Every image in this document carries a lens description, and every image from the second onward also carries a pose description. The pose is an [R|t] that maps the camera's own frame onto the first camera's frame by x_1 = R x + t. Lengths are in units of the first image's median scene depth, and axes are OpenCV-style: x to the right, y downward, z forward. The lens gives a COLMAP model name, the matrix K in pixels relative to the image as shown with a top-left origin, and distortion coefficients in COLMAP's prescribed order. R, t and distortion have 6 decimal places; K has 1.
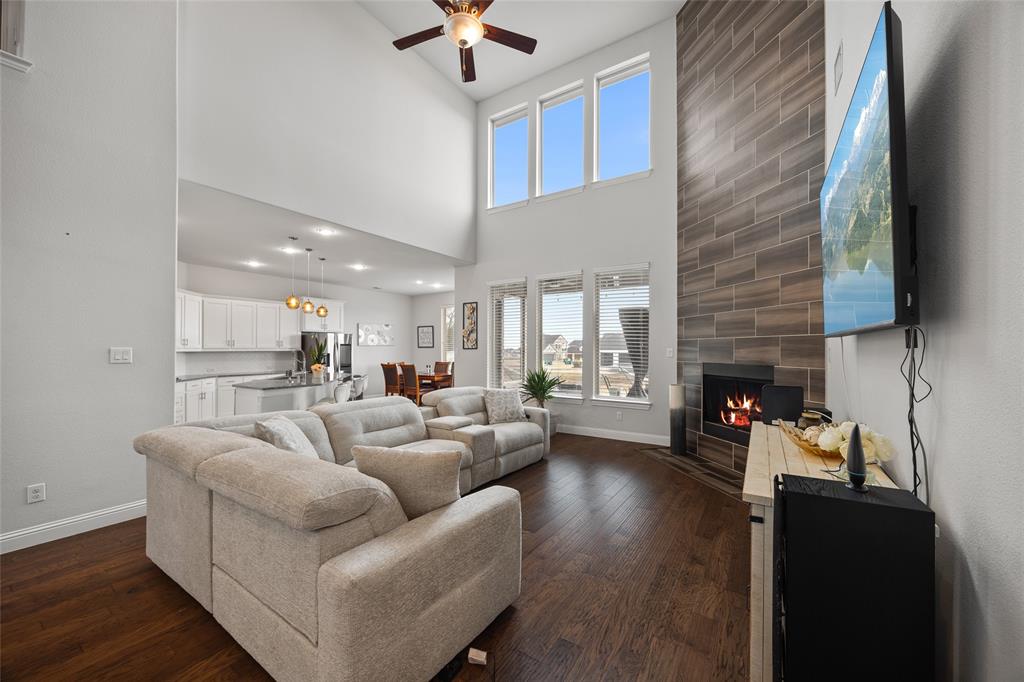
lens RADIAL K [[392.4, 0, 513.4], [0, 392.4, 343.4], [0, 0, 1]] dist [-0.001990, -0.000011]
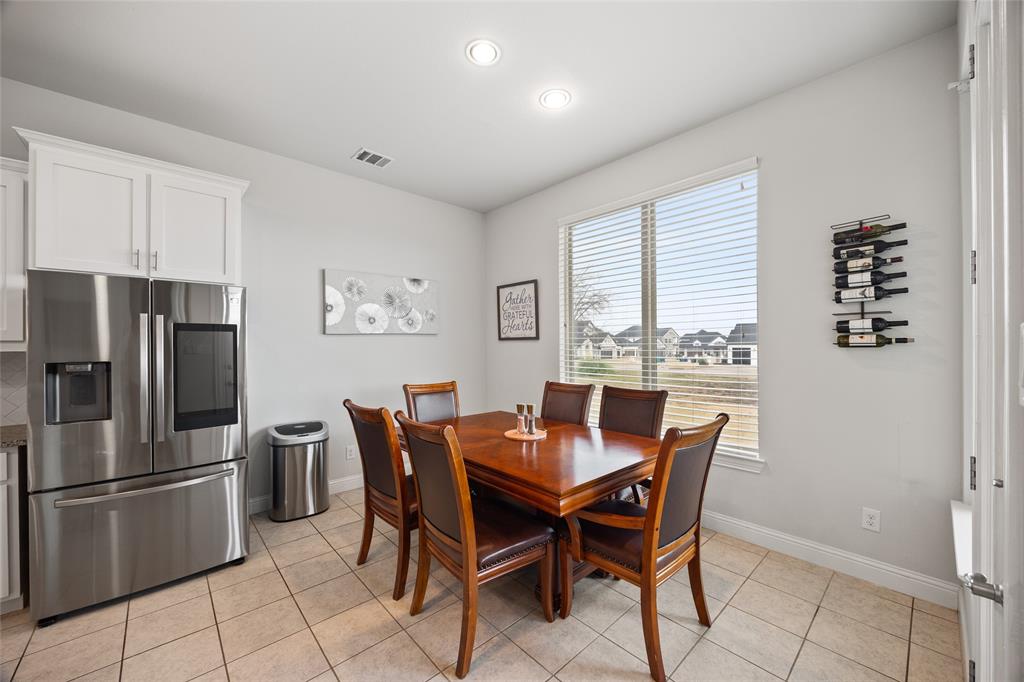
lens RADIAL K [[392.4, 0, 513.4], [0, 392.4, 343.4], [0, 0, 1]] dist [-0.001990, -0.000011]
pose [[0.970871, -0.005566, -0.239536, -0.146785], [0.008323, 0.999910, 0.010501, 0.011057], [0.239456, -0.012189, 0.970831, 0.677359]]
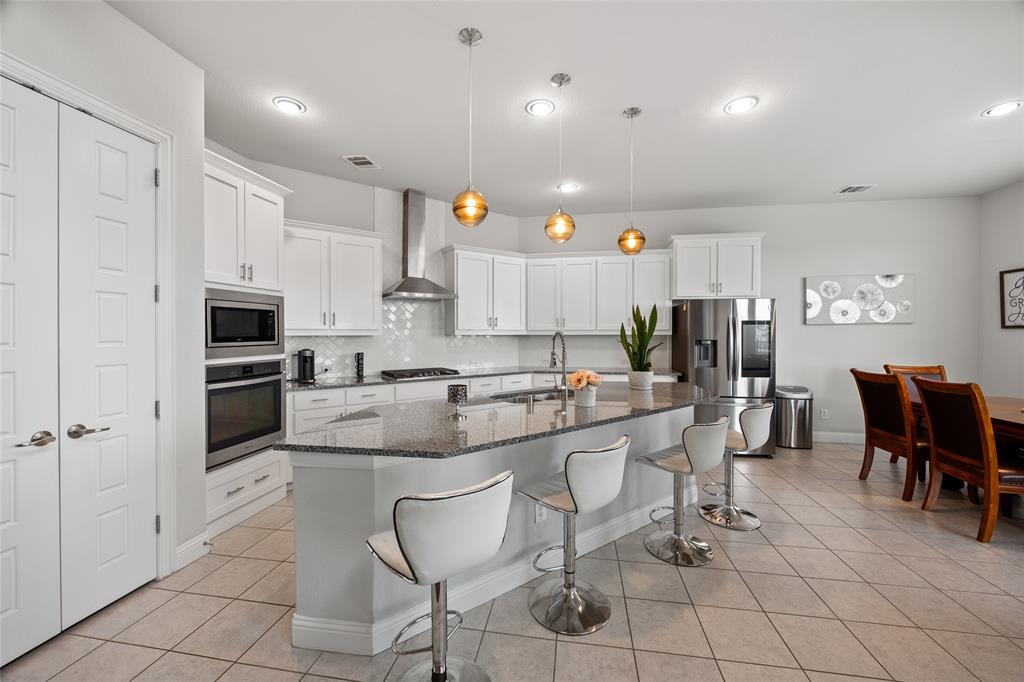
lens RADIAL K [[387.8, 0, 514.5], [0, 387.8, 336.1], [0, 0, 1]] dist [-0.002358, -0.000137]
pose [[0.410540, 0.010544, -0.911781, -0.107256], [0.012186, 0.999780, 0.017049, 0.007072], [0.911761, -0.018111, 0.410322, 0.465636]]
